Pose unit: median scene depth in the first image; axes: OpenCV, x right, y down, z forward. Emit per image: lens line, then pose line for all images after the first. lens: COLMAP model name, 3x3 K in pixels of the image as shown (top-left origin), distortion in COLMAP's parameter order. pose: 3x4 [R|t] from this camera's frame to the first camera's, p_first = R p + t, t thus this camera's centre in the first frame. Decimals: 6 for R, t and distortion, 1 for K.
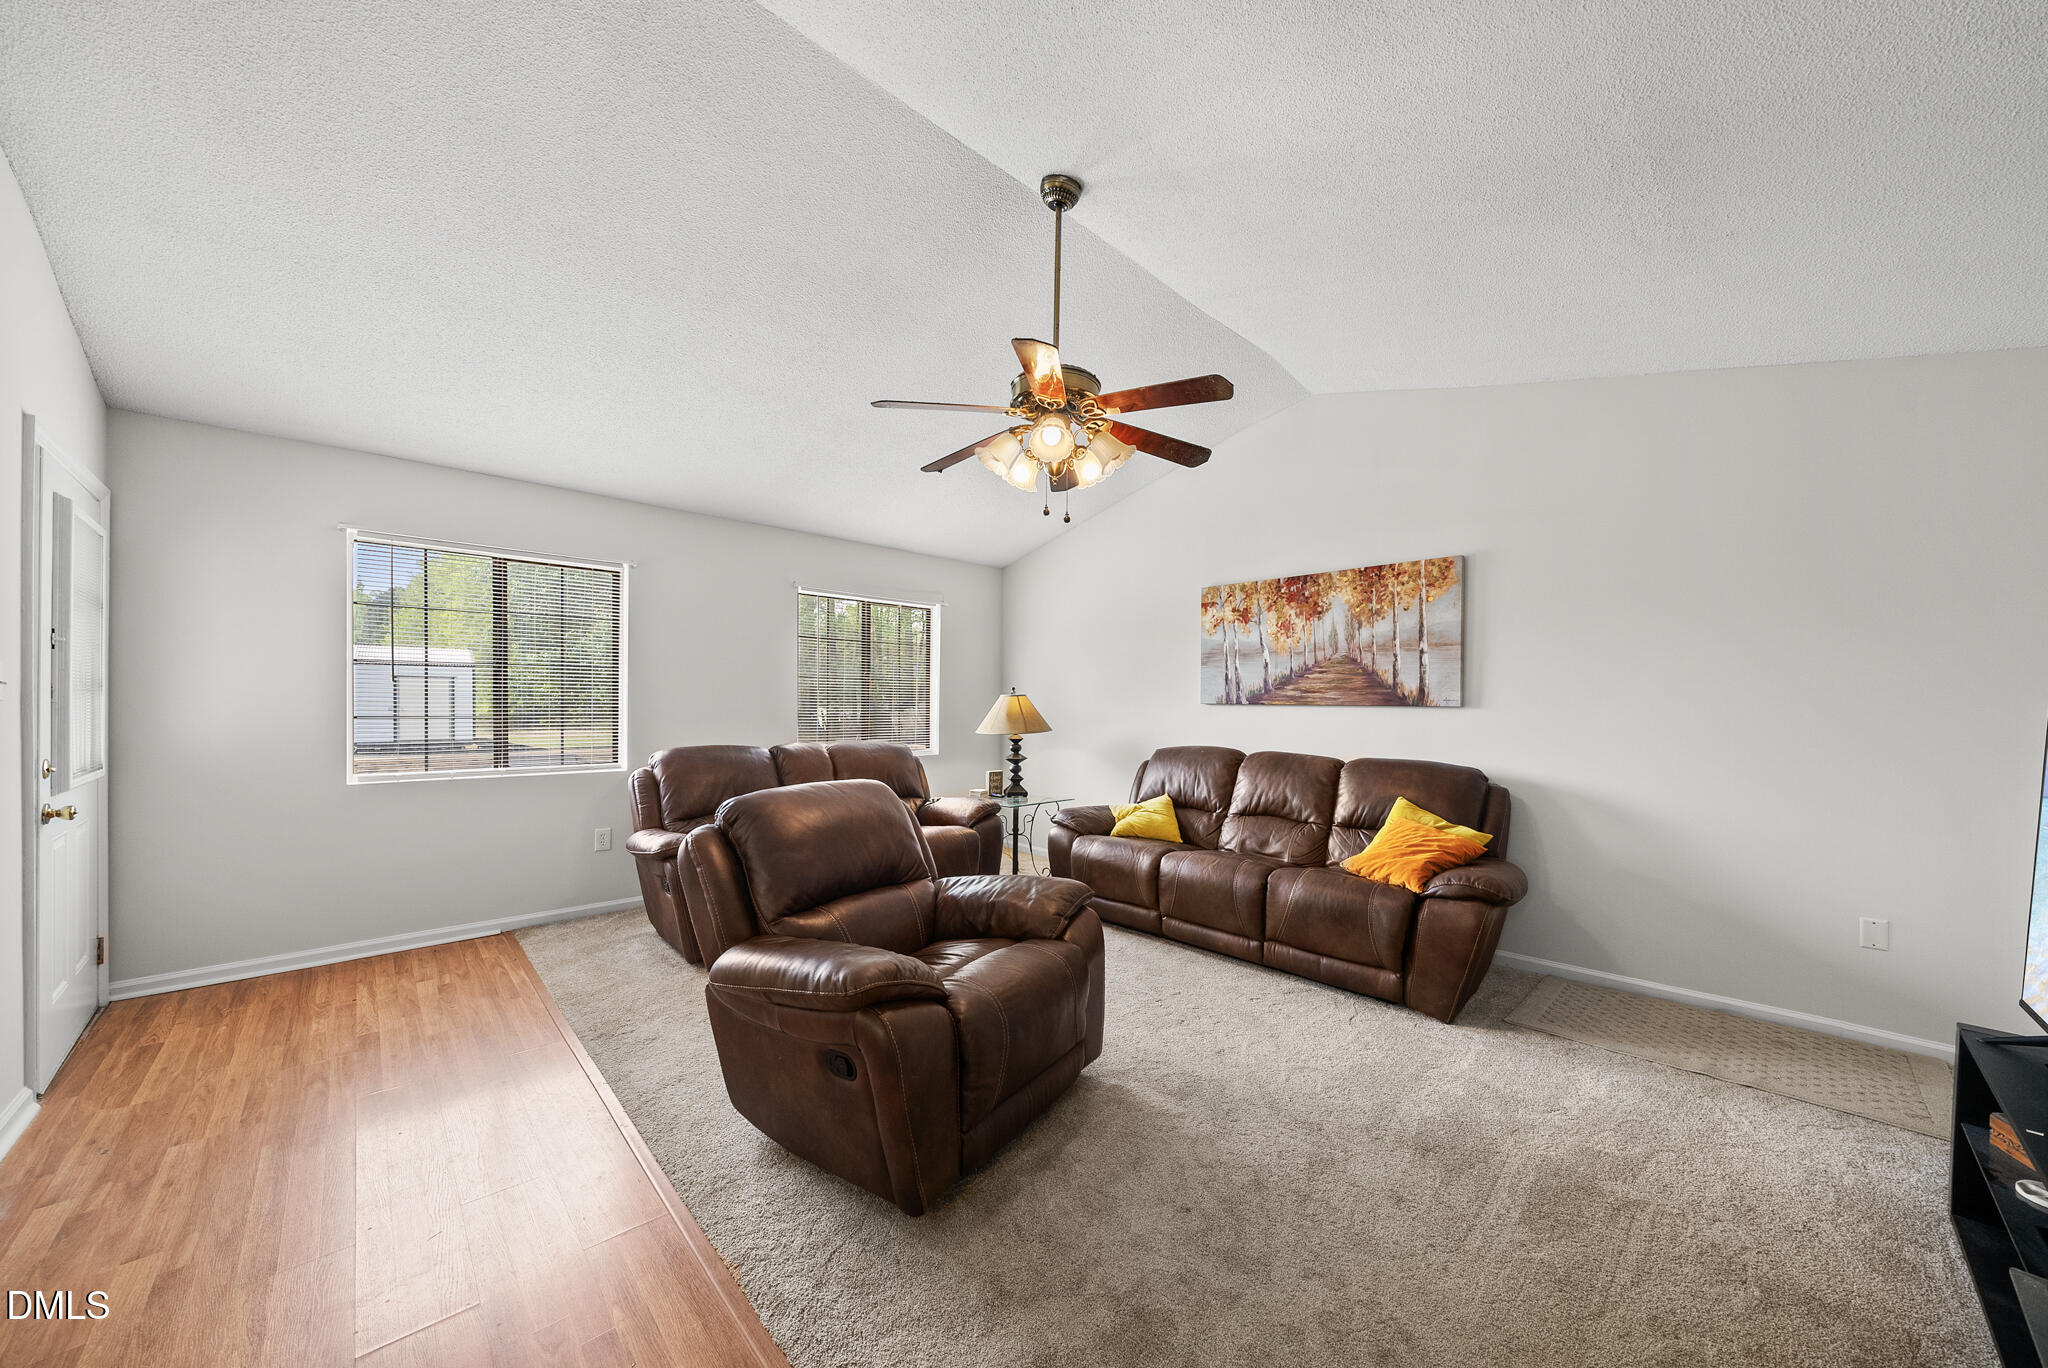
lens RADIAL K [[712.8, 0, 1013.5], [0, 712.8, 715.4], [0, 0, 1]] dist [-0.003034, 0.000058]
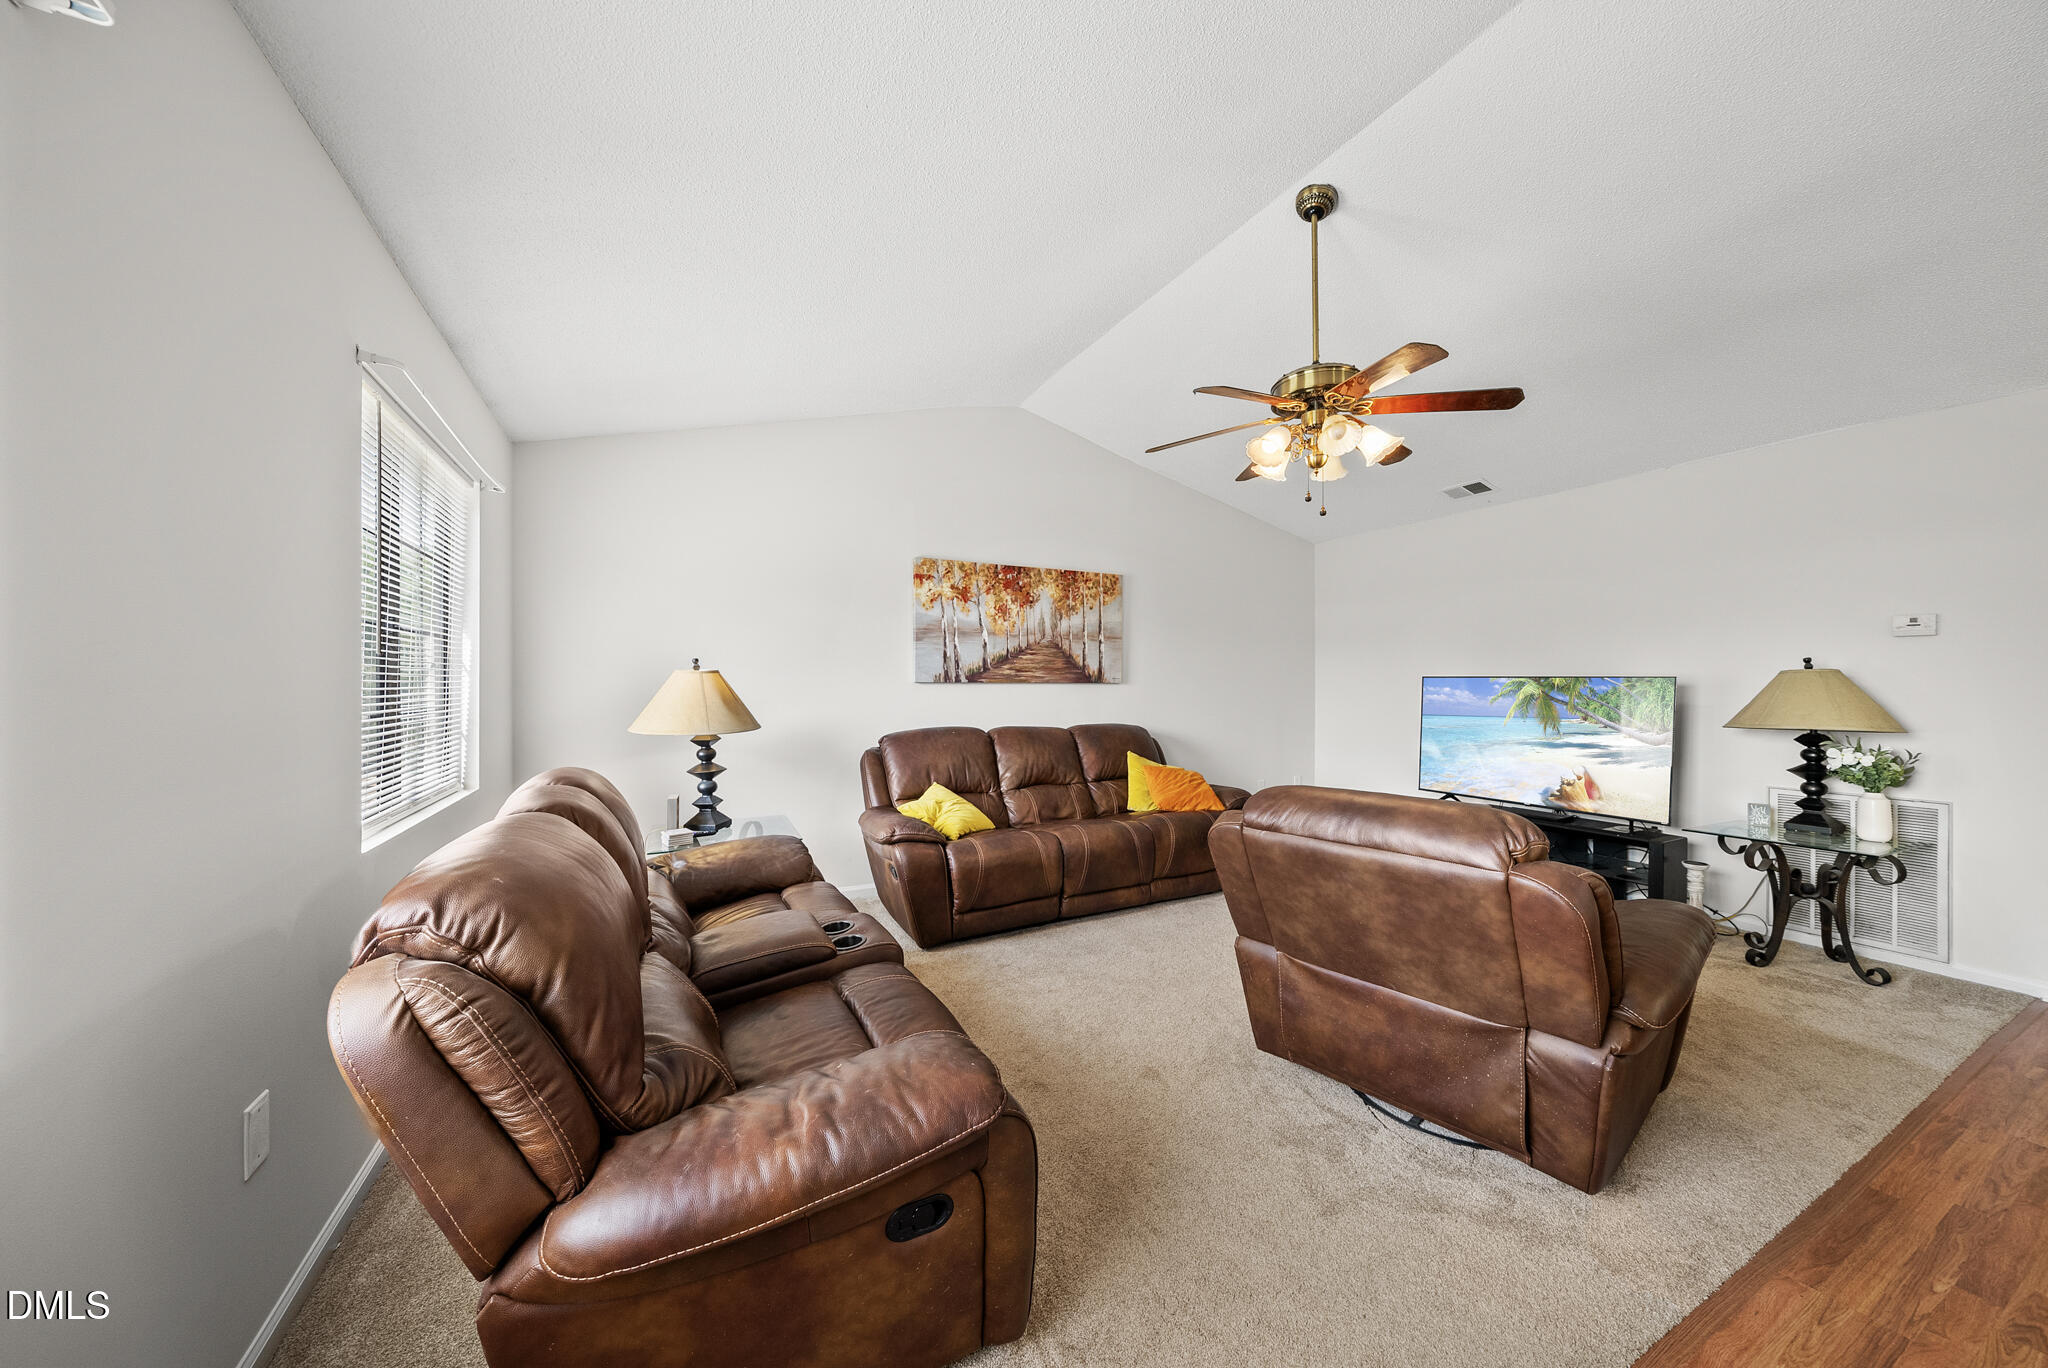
lens RADIAL K [[712.8, 0, 1011.7], [0, 712.8, 678.2], [0, 0, 1]] dist [-0.003034, 0.000058]
pose [[0.270314, -0.001386, 0.962771, -0.662823], [0.019743, 0.999797, -0.004104, -0.017080], [-0.962570, 0.020118, 0.270286, 0.703985]]
